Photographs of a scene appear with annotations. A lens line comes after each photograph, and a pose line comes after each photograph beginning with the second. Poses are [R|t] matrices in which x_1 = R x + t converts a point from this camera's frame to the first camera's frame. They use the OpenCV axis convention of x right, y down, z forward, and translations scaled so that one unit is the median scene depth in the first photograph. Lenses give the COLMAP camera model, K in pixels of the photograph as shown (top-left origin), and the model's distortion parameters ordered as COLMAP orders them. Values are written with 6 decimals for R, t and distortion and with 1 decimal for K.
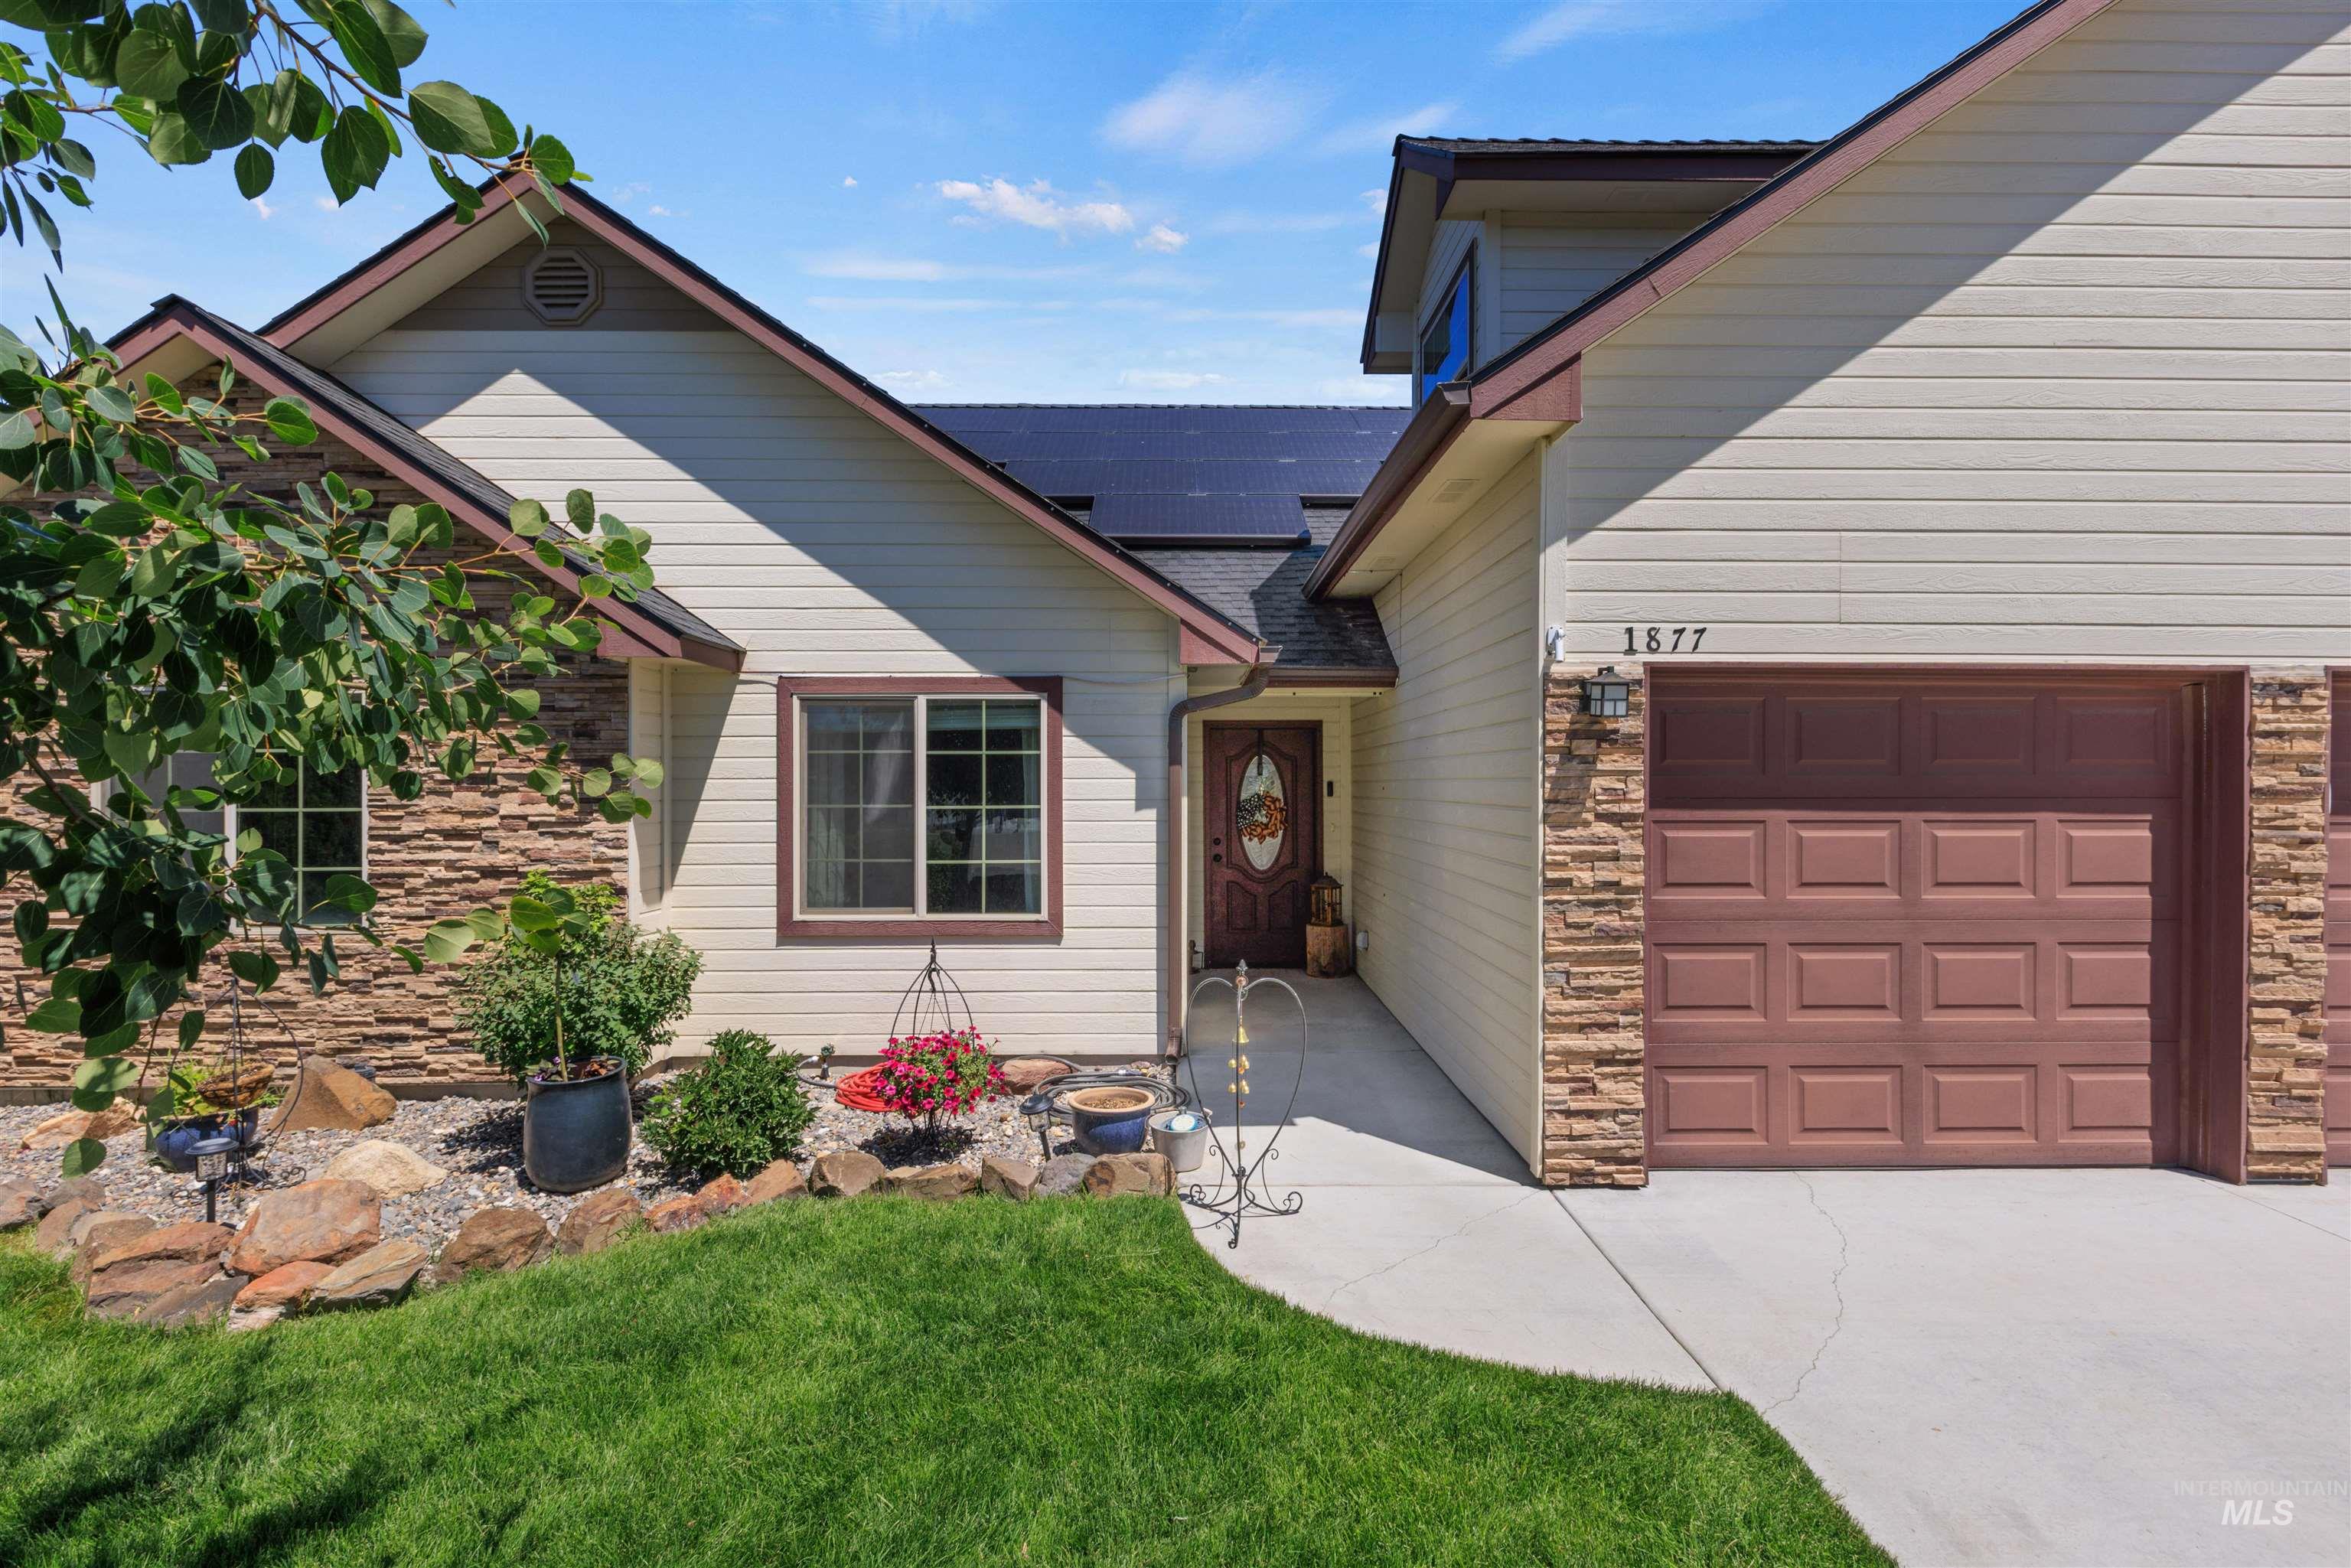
lens RADIAL K [[1047.5, 0, 1181.0], [0, 1047.5, 780.3], [0, 0, 1]] dist [0.001155, -0.000081]
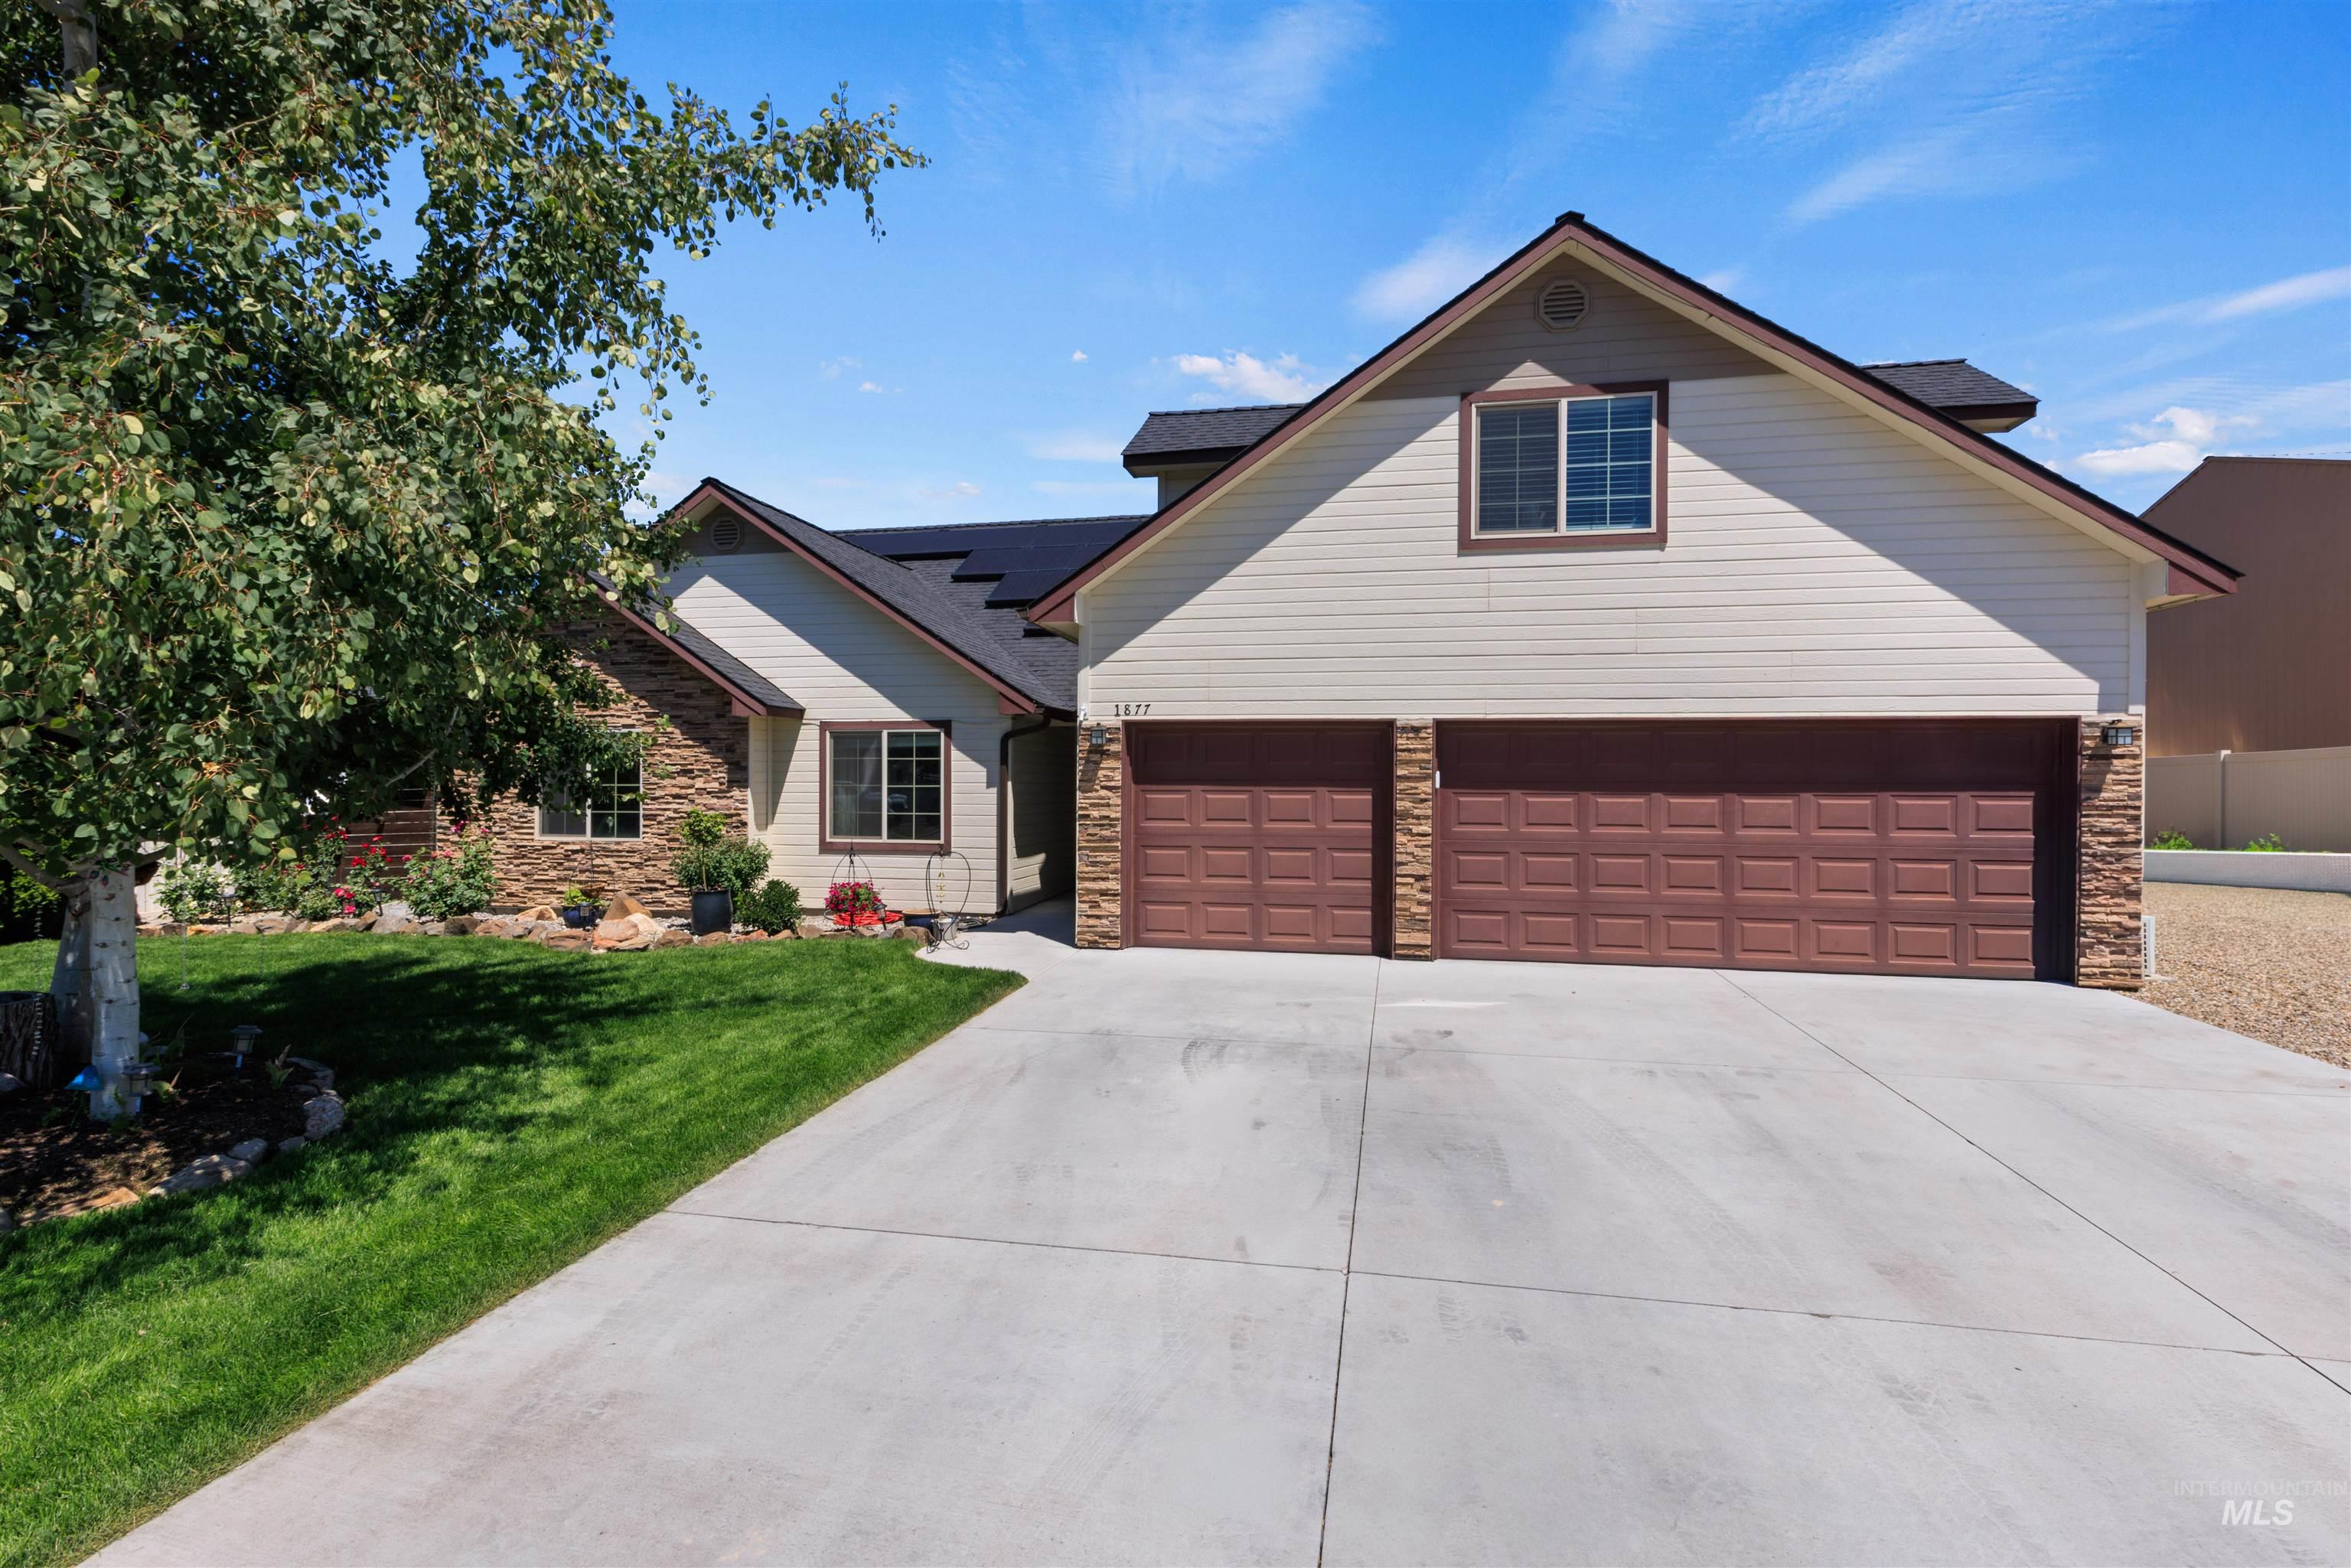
lens RADIAL K [[1047.5, 0, 1181.0], [0, 1047.5, 780.3], [0, 0, 1]] dist [0.001155, -0.000081]
pose [[0.977250, 0.002675, -0.212075, 0.971441], [-0.002477, 0.999996, 0.001201, 0.014690], [0.212078, -0.000648, 0.977253, -1.110956]]
